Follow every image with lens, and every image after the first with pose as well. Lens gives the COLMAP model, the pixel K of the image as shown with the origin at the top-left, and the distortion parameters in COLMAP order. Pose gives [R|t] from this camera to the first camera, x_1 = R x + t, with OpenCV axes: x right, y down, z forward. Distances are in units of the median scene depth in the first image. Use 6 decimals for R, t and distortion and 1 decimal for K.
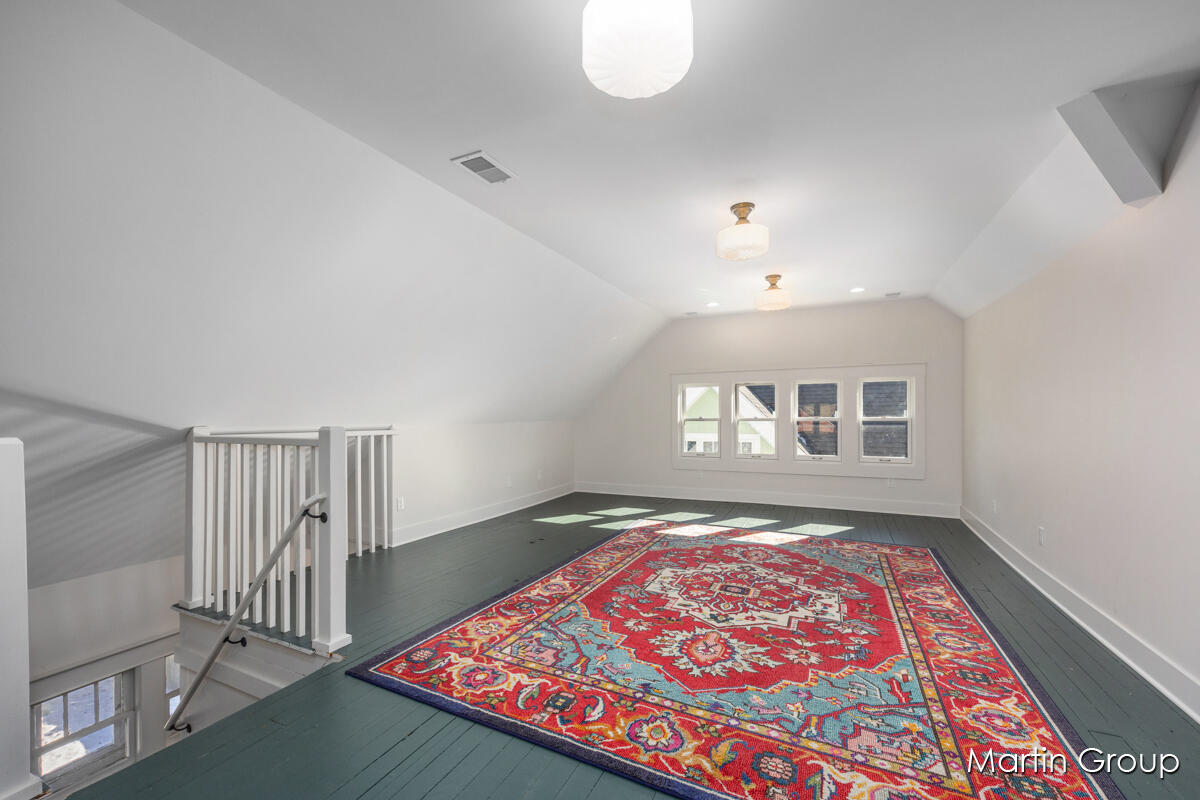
lens RADIAL K [[478.3, 0, 603.4], [0, 478.3, 407.6], [0, 0, 1]] dist [0.000661, 0.000316]
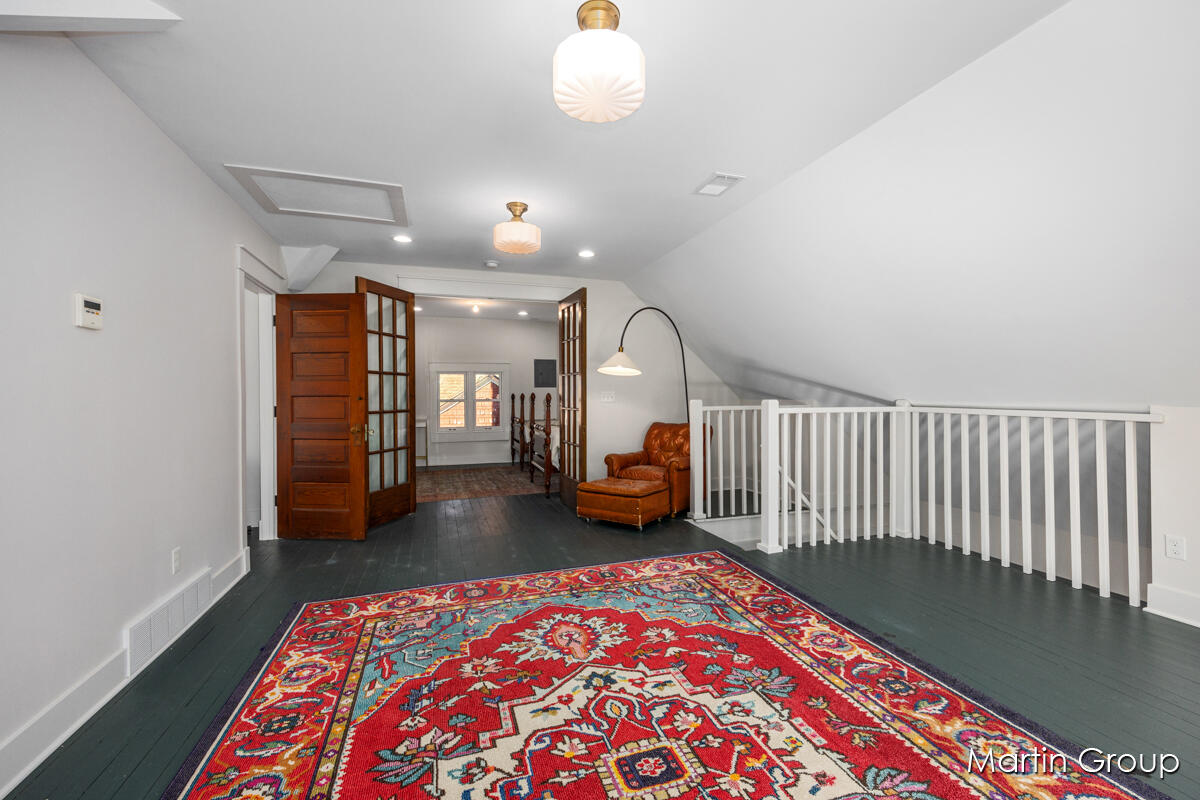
lens RADIAL K [[478.3, 0, 601.9], [0, 478.3, 396.5], [0, 0, 1]] dist [0.000661, 0.000316]
pose [[-0.712527, 0.010451, -0.701567, 0.821212], [0.019459, 0.999799, -0.004869, 0.024414], [0.701375, -0.017121, -0.712587, 1.694544]]
